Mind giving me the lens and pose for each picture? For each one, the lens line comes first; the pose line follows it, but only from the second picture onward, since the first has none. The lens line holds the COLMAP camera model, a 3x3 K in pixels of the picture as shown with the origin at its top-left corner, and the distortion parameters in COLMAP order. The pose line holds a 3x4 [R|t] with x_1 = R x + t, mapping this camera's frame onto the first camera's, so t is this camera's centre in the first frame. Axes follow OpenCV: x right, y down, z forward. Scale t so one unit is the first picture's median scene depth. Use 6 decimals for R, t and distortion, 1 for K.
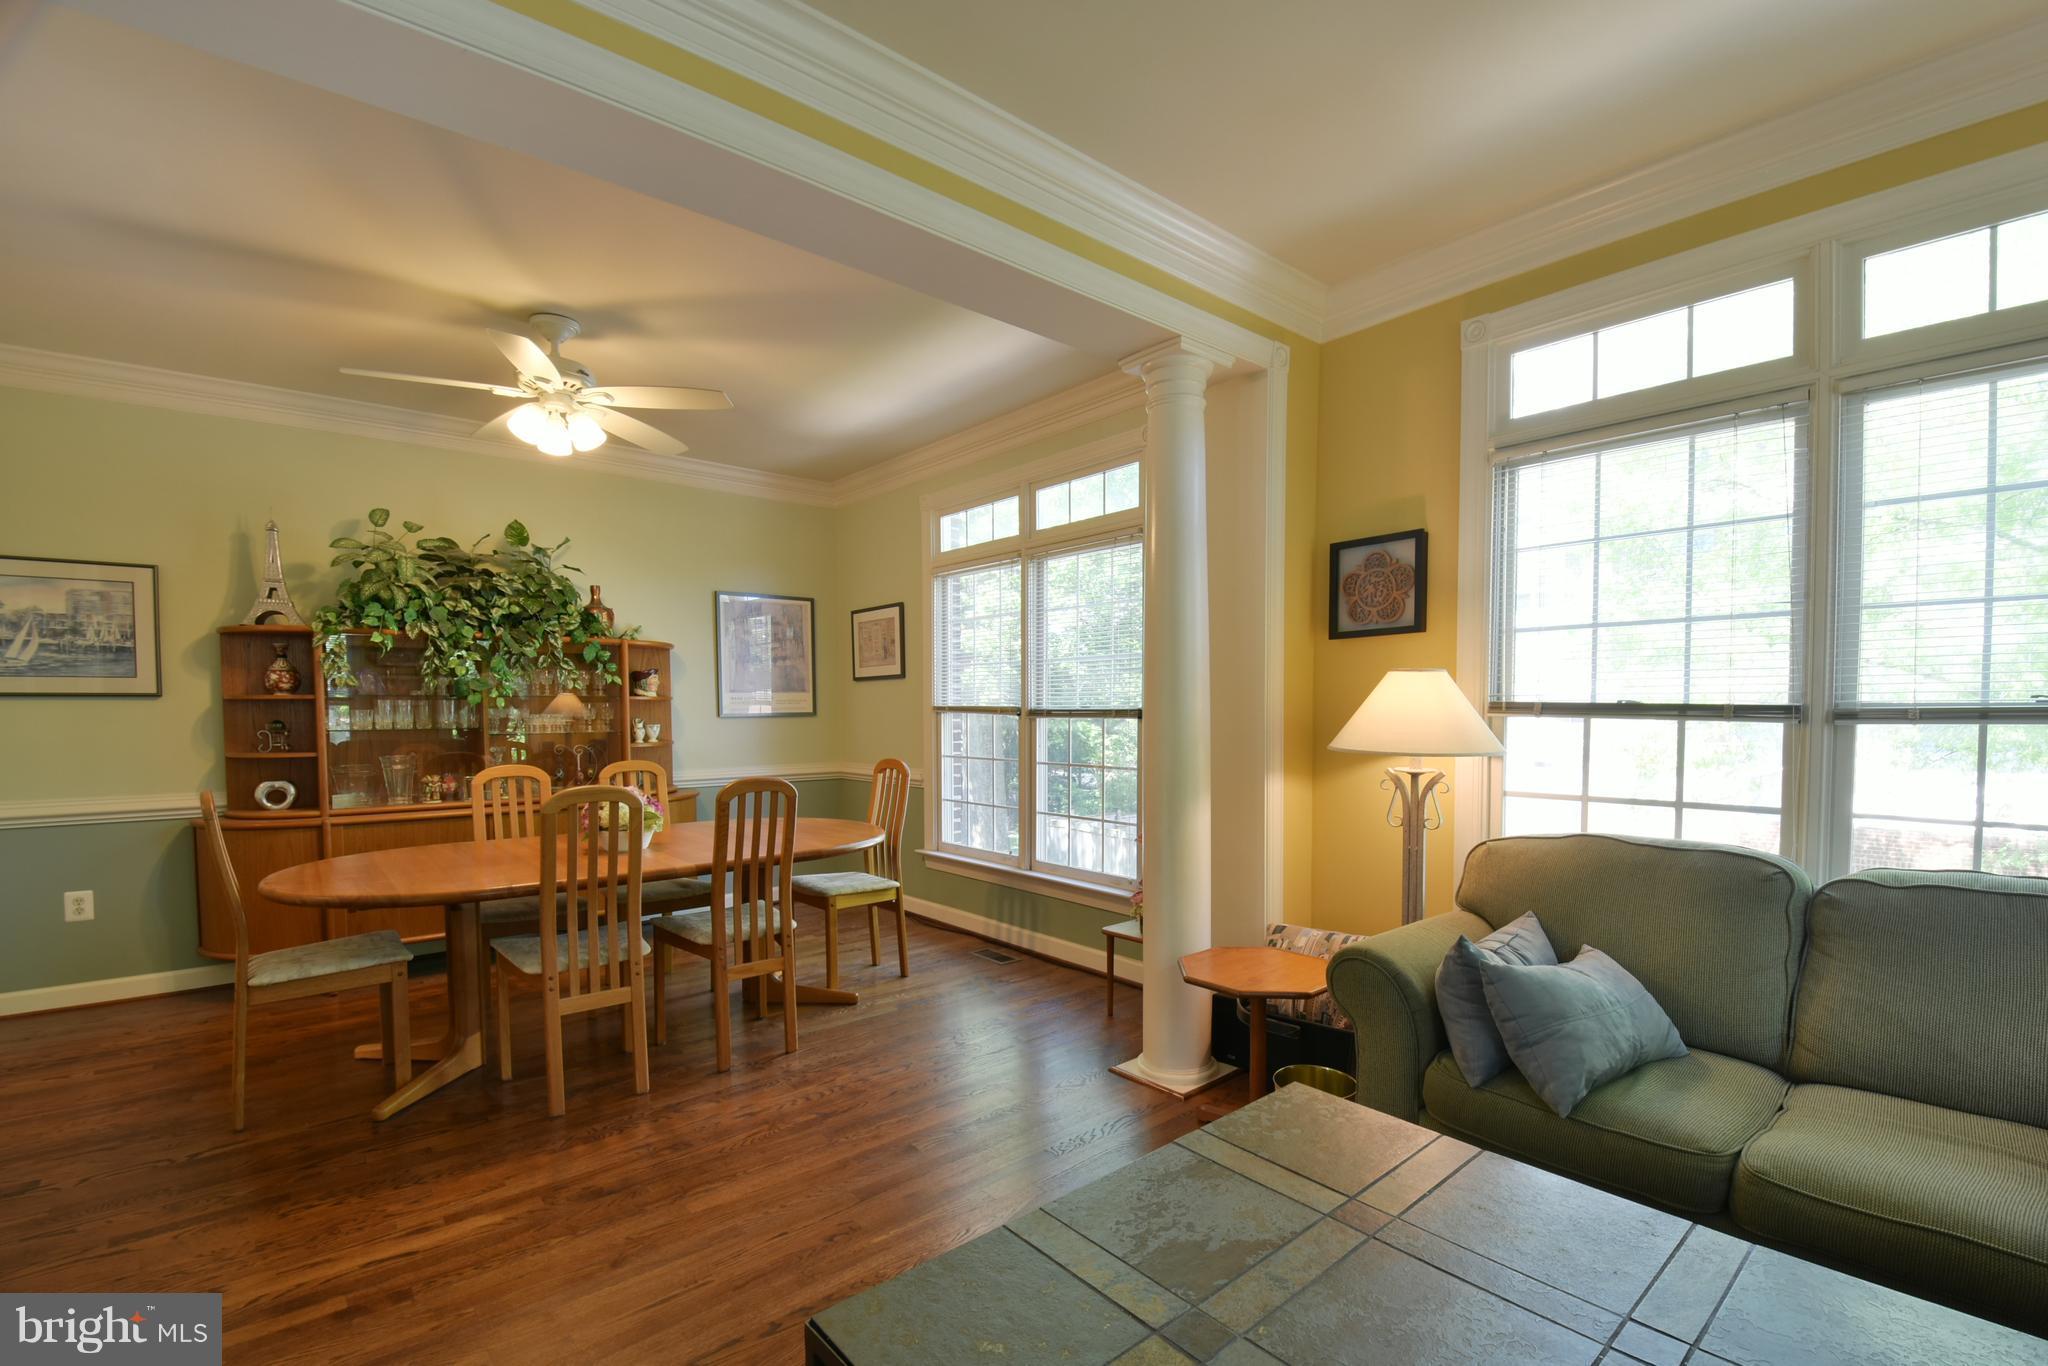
lens RADIAL K [[895.2, 0, 1050.9], [0, 895.2, 749.8], [0, 0, 1]] dist [0.016566, -0.023543]
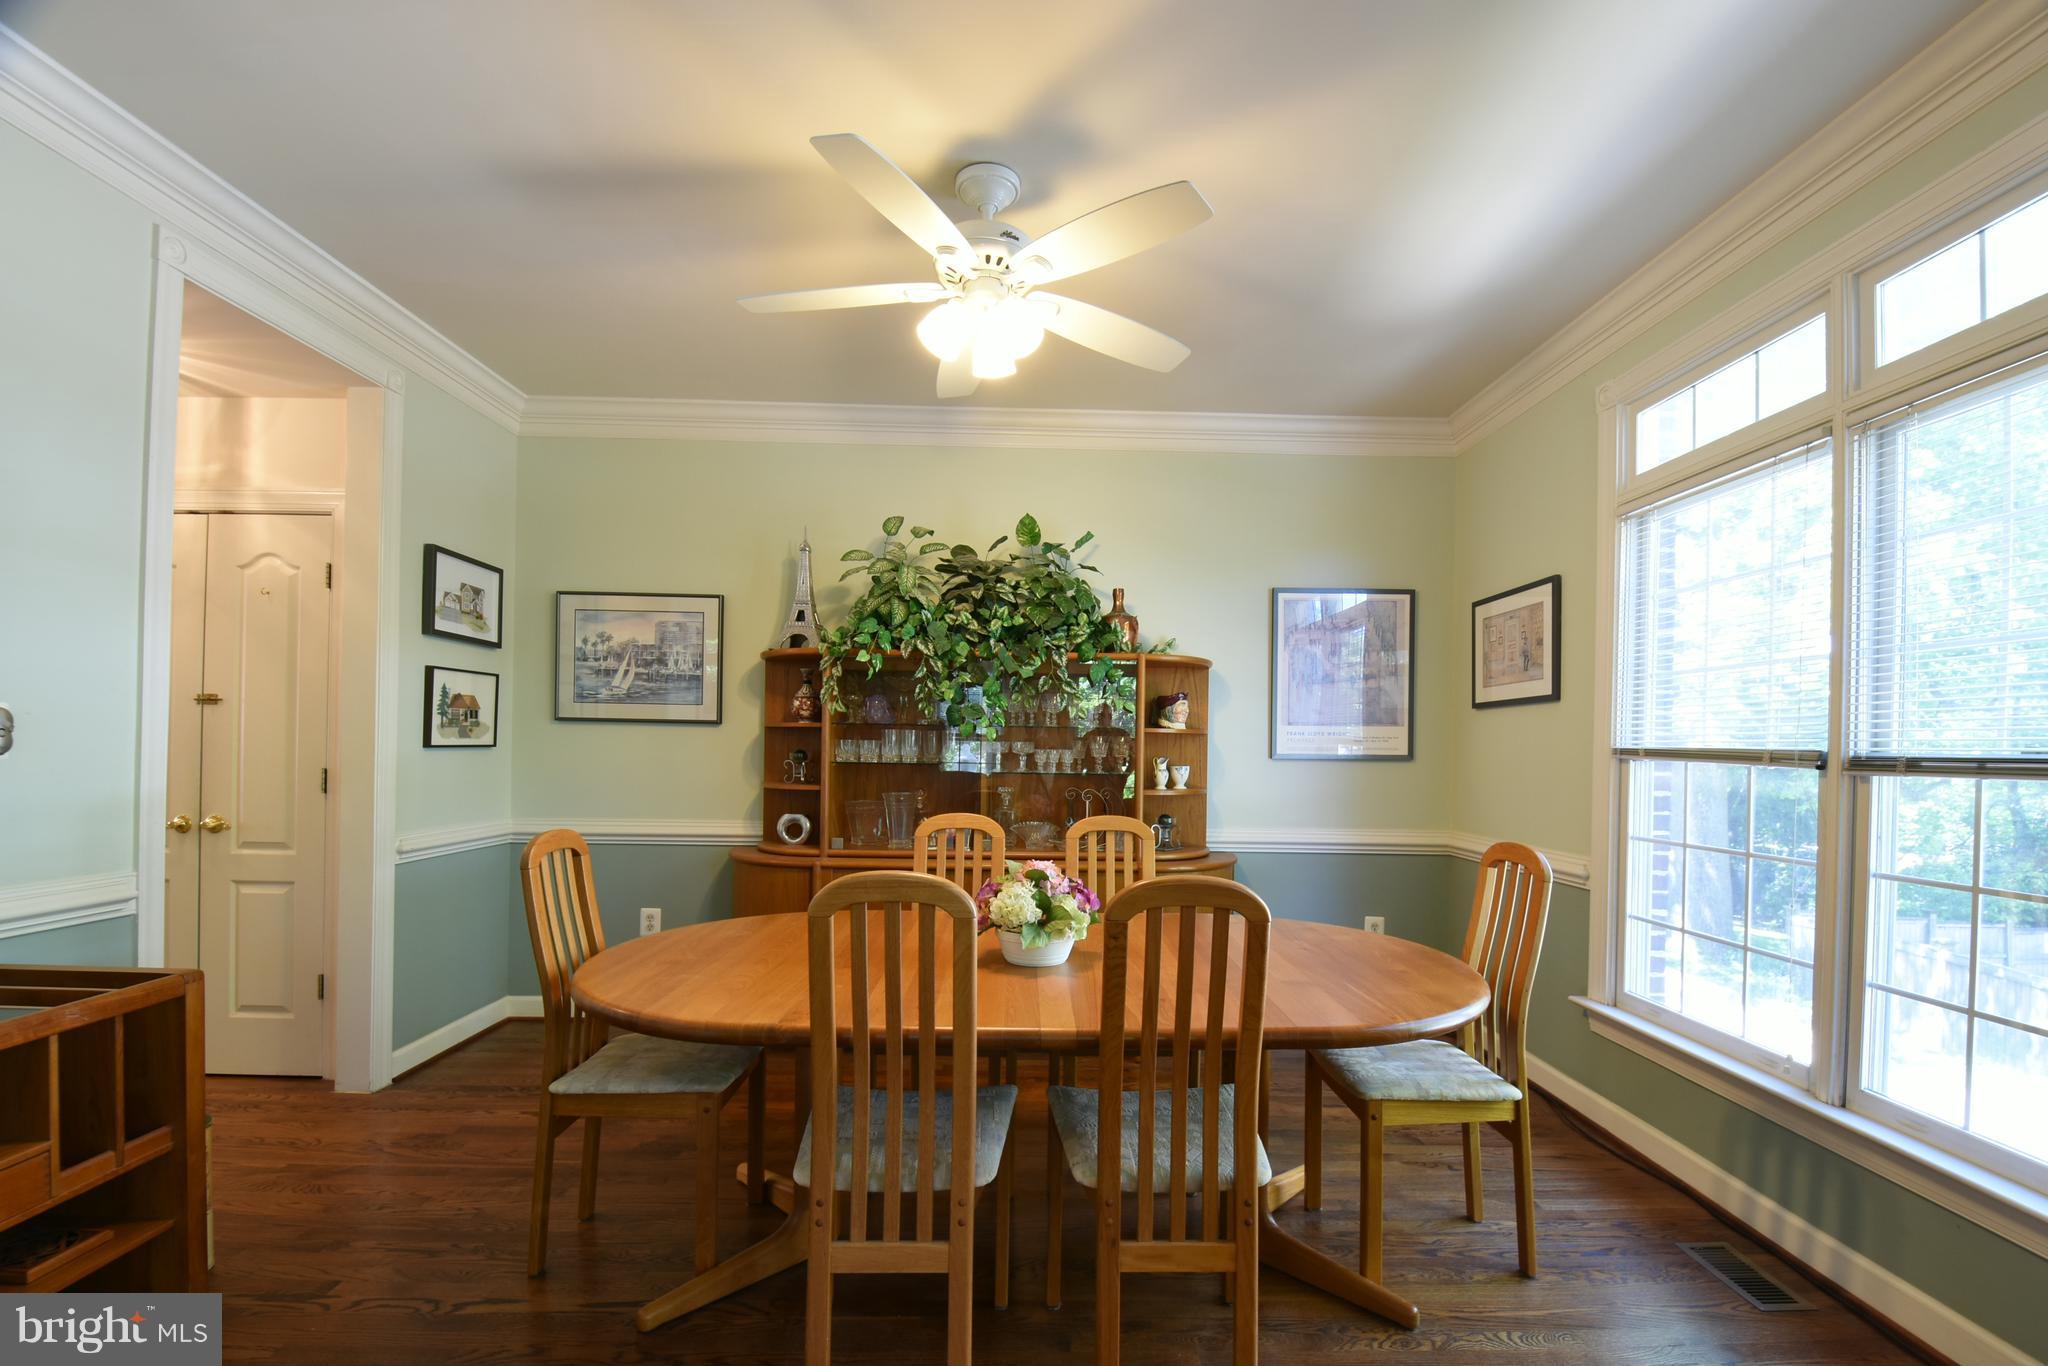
lens RADIAL K [[895.2, 0, 1050.9], [0, 895.2, 749.8], [0, 0, 1]] dist [0.016566, -0.023543]
pose [[0.768160, 0.018200, -0.639999, -0.047554], [-0.048601, 0.998369, -0.029942, -0.015436], [0.638411, 0.054105, 0.767792, 0.390980]]
